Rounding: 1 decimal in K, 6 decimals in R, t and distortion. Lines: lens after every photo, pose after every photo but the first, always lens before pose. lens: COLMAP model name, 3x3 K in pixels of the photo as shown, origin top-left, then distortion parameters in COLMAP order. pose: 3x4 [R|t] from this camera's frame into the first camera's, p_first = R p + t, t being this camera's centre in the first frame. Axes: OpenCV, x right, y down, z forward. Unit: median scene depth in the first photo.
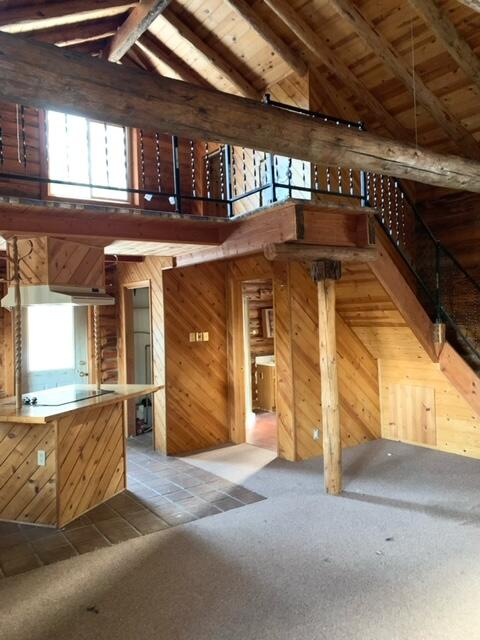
lens RADIAL K [[487.0, 0, 239.9], [0, 487.0, 319.1], [0, 0, 1]] dist [0.033817, -0.040880]
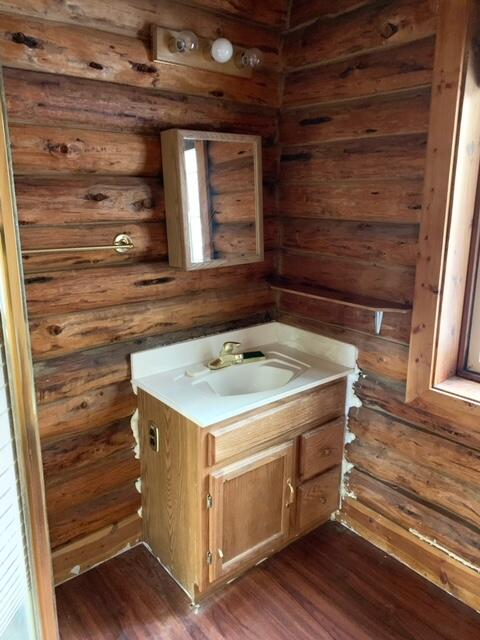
lens RADIAL K [[487.0, 0, 245.0], [0, 487.0, 305.8], [0, 0, 1]] dist [0.033817, -0.040880]
pose [[0.996244, 0.019705, 0.084320, 0.064699], [-0.037706, 0.975316, 0.217572, 0.005456], [-0.077951, -0.219934, 0.972395, 0.778732]]
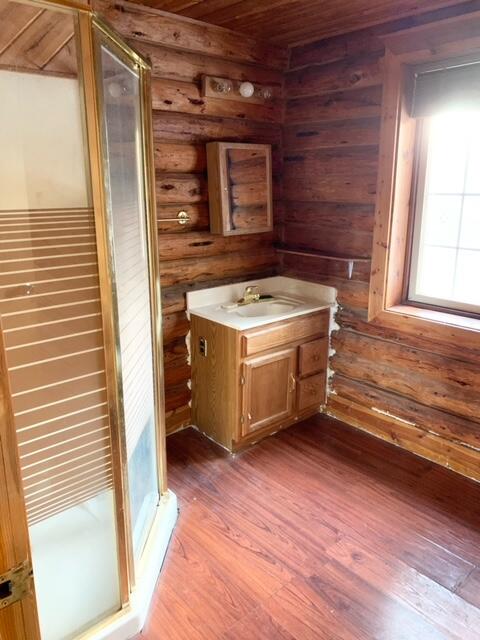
lens RADIAL K [[487.0, 0, 248.0], [0, 487.0, 309.2], [0, 0, 1]] dist [0.033817, -0.040880]
pose [[0.993275, 0.005899, 0.115626, 0.035179], [-0.034052, 0.969412, 0.243066, 0.006035], [-0.110655, -0.245369, 0.963094, 0.664994]]
